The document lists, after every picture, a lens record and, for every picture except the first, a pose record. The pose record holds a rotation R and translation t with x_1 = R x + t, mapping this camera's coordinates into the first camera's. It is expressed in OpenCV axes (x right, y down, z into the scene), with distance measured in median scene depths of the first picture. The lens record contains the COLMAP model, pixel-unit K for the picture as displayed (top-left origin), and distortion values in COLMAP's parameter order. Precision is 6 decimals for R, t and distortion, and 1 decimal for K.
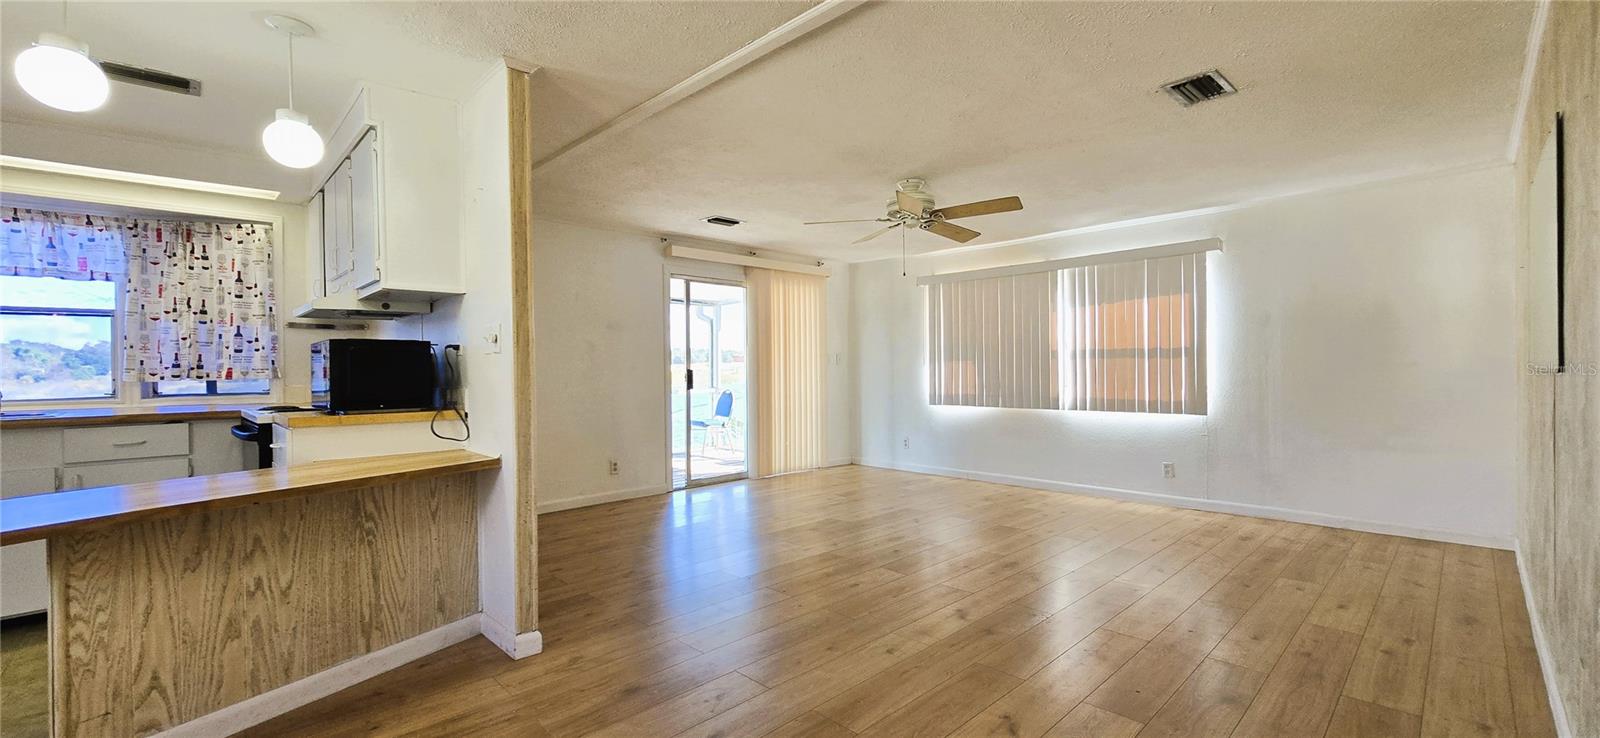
lens RADIAL K [[651.9, 0, 809.0], [0, 651.9, 367.5], [0, 0, 1]] dist [-0.011636, -0.000163]
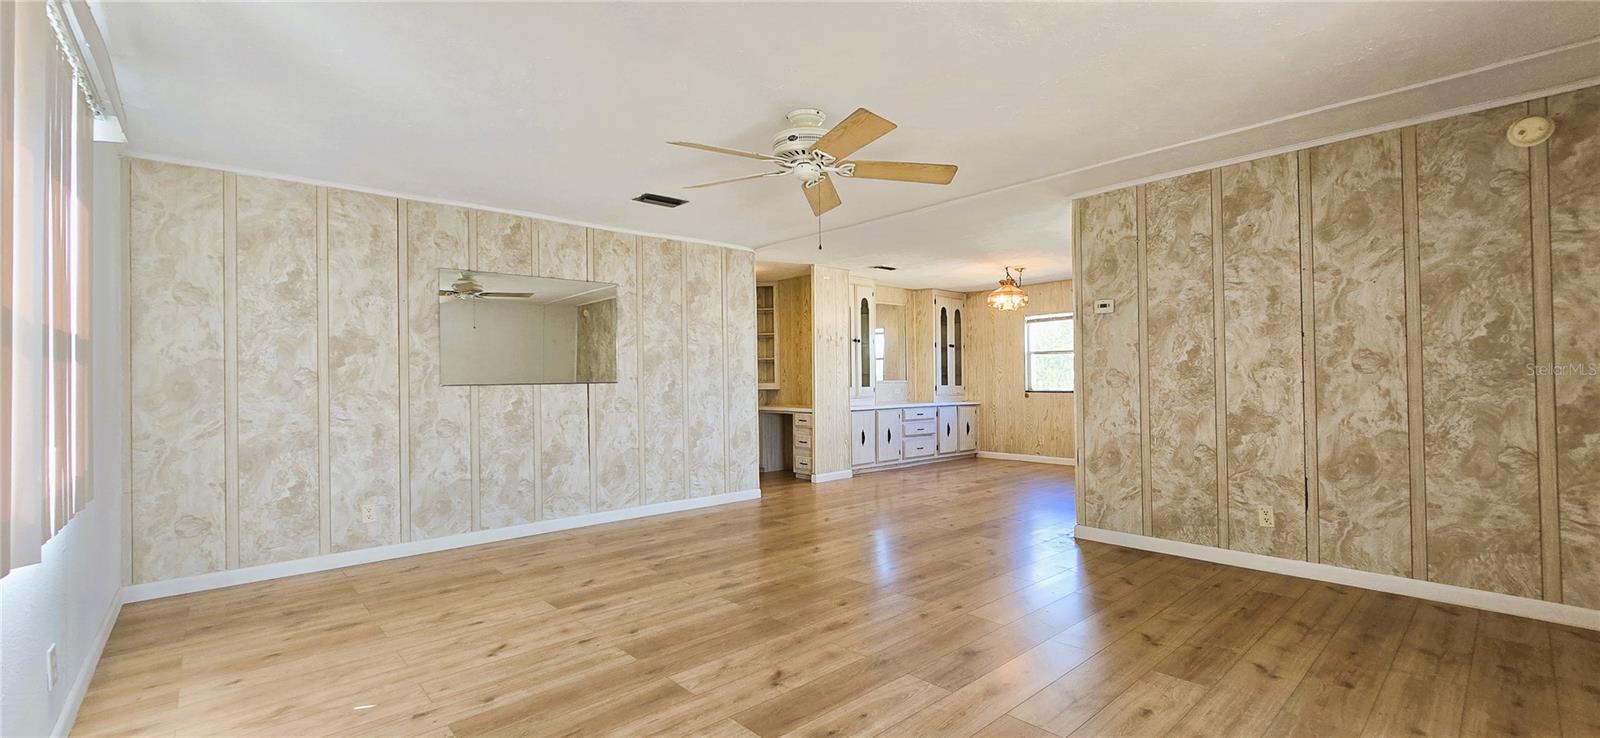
lens RADIAL K [[651.9, 0, 809.0], [0, 651.9, 367.5], [0, 0, 1]] dist [-0.011636, -0.000163]
pose [[-0.999042, 0.033223, 0.028500, 0.160067], [0.033754, 0.999262, 0.018345, -0.029995], [-0.027869, 0.019290, -0.999425, 2.058237]]
